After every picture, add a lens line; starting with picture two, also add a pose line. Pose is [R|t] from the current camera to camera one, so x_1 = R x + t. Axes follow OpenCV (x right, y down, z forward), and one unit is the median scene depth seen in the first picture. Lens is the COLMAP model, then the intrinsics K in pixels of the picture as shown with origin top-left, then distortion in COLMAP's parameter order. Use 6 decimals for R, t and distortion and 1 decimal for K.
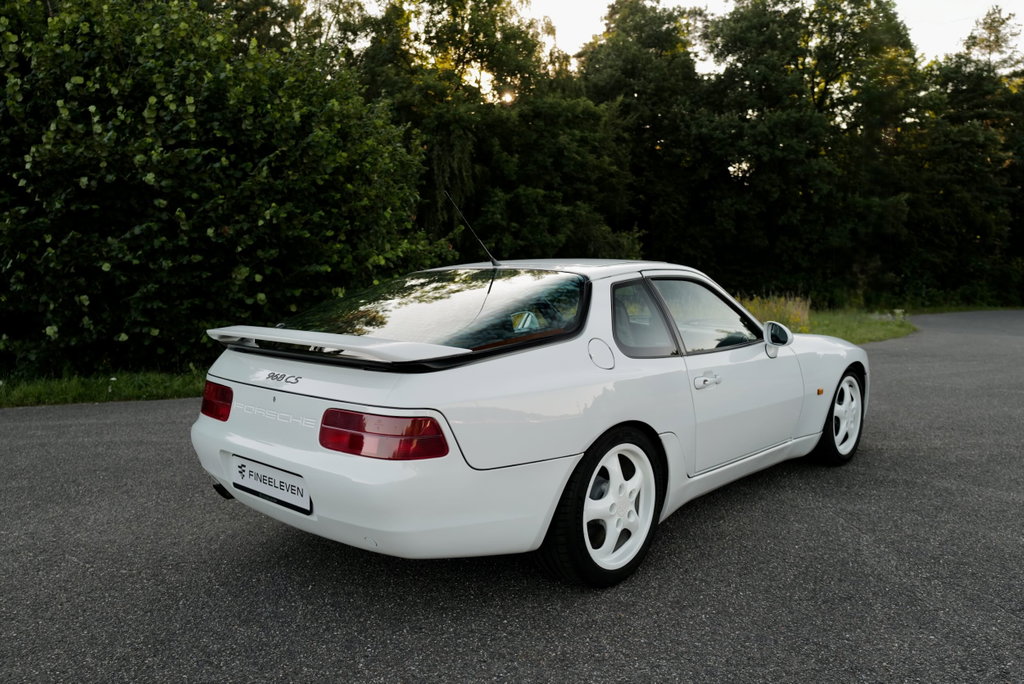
lens RADIAL K [[775.8, 0, 512.0], [0, 775.8, 342.0], [0, 0, 1]] dist [0.001485, 0.000690]
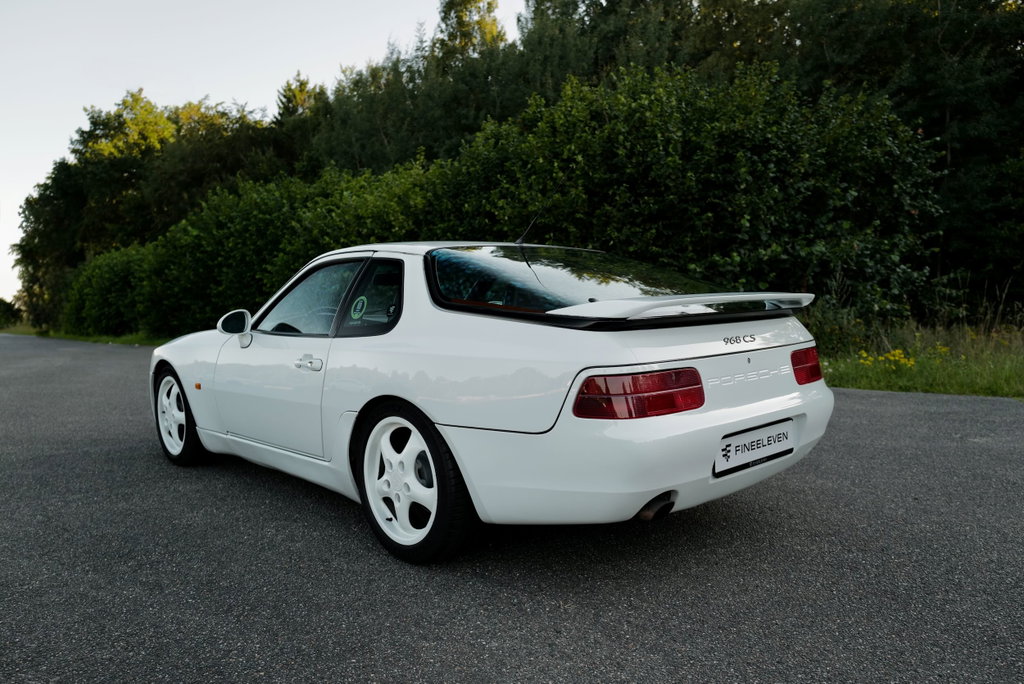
lens RADIAL K [[791.7, 0, 512.0], [0, 791.7, 342.0], [0, 0, 1]] dist [-0.000534, 0.001076]
pose [[0.064836, -0.080291, 0.994661, -0.301730], [0.102461, 0.992025, 0.073399, -0.011933], [-0.992622, 0.097155, 0.072545, 0.281647]]
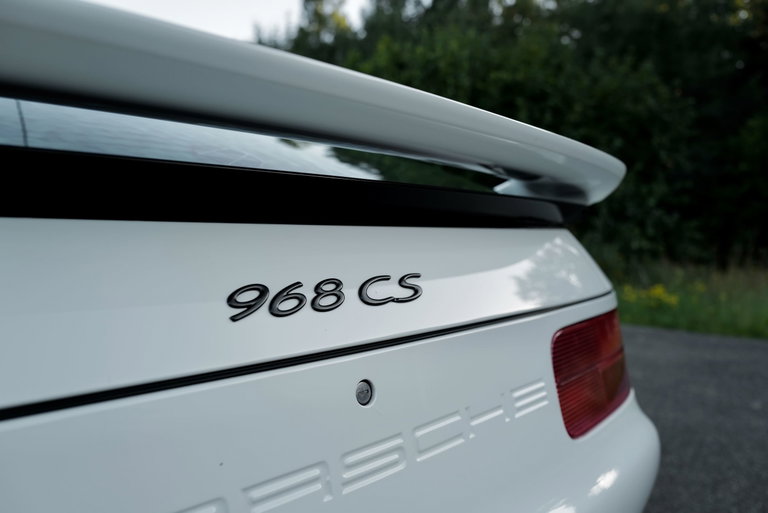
lens RADIAL K [[568.0, 0, 384.0], [0, 568.0, 256.5], [0, 0, 1]] dist [-0.000740, -0.002088]
pose [[0.027099, -0.070446, 0.997147, -0.106379], [0.050200, 0.996351, 0.069025, 0.005863], [-0.998371, 0.048187, 0.030537, 0.227865]]
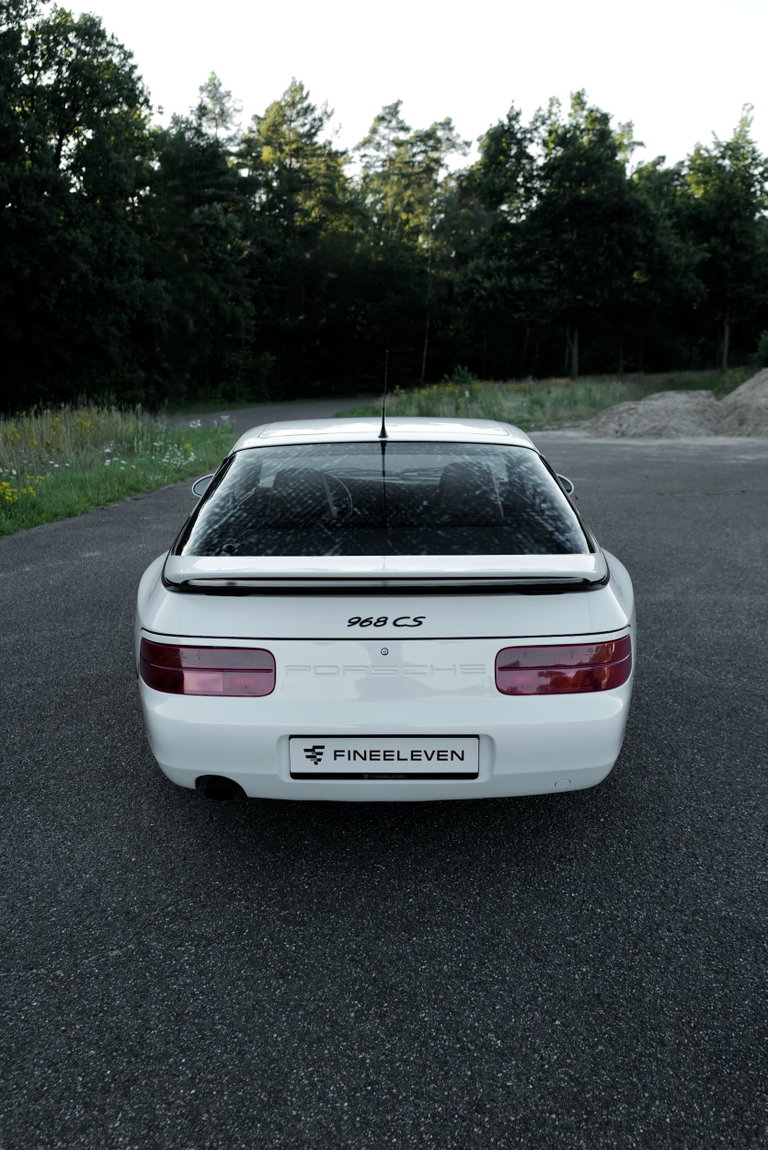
lens RADIAL K [[889.1, 0, 368.2], [0, 889.1, 606.4], [0, 0, 1]] dist [-0.000534, 0.001076]
pose [[0.745599, -0.183093, 0.640749, -0.199774], [0.068287, 0.977446, 0.199842, -0.033125], [-0.662887, -0.105248, 0.741285, 0.085634]]
